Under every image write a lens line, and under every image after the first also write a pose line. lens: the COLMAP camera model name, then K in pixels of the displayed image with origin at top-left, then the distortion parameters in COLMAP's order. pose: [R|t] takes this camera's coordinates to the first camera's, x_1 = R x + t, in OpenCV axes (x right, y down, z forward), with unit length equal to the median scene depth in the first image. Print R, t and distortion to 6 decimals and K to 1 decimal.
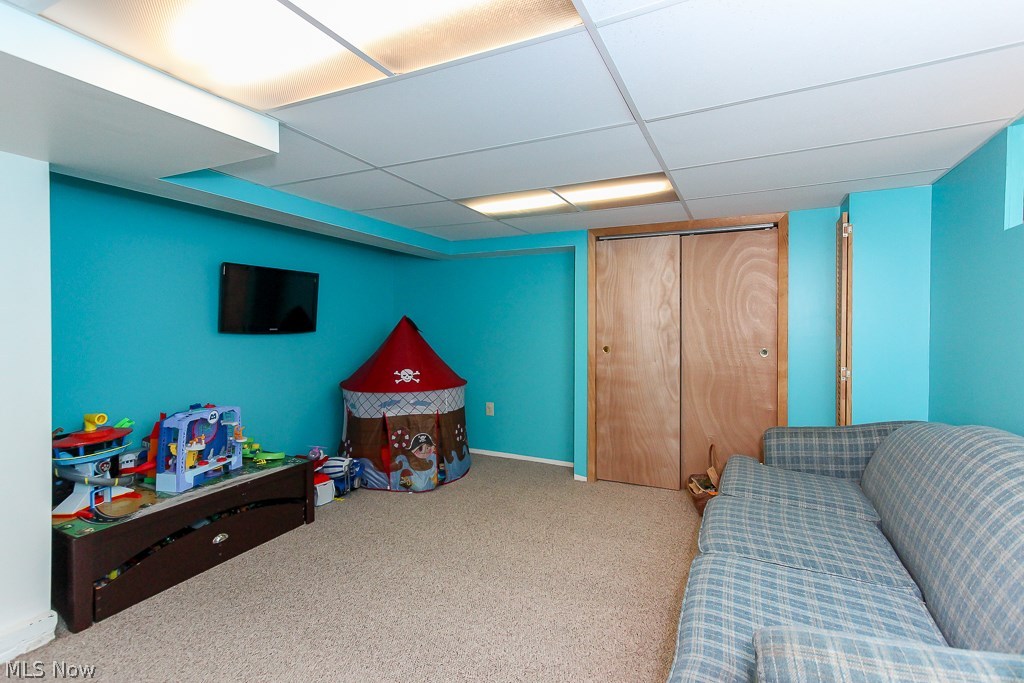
lens RADIAL K [[472.9, 0, 517.2], [0, 472.9, 328.7], [0, 0, 1]] dist [-0.000897, -0.000176]
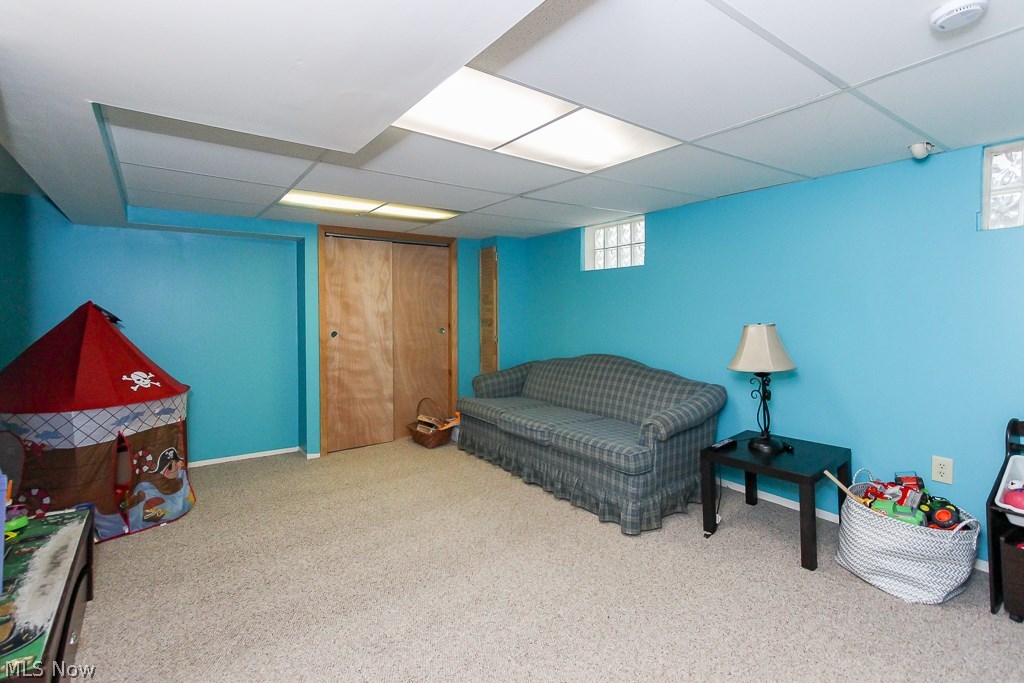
lens RADIAL K [[484.4, 0, 511.3], [0, 484.4, 316.4], [0, 0, 1]] dist [0.000113, 0.000261]
pose [[0.469856, -0.012481, 0.882655, -0.661075], [0.011803, 0.999899, 0.007856, -0.003636], [-0.882664, 0.006726, 0.469956, 0.094689]]
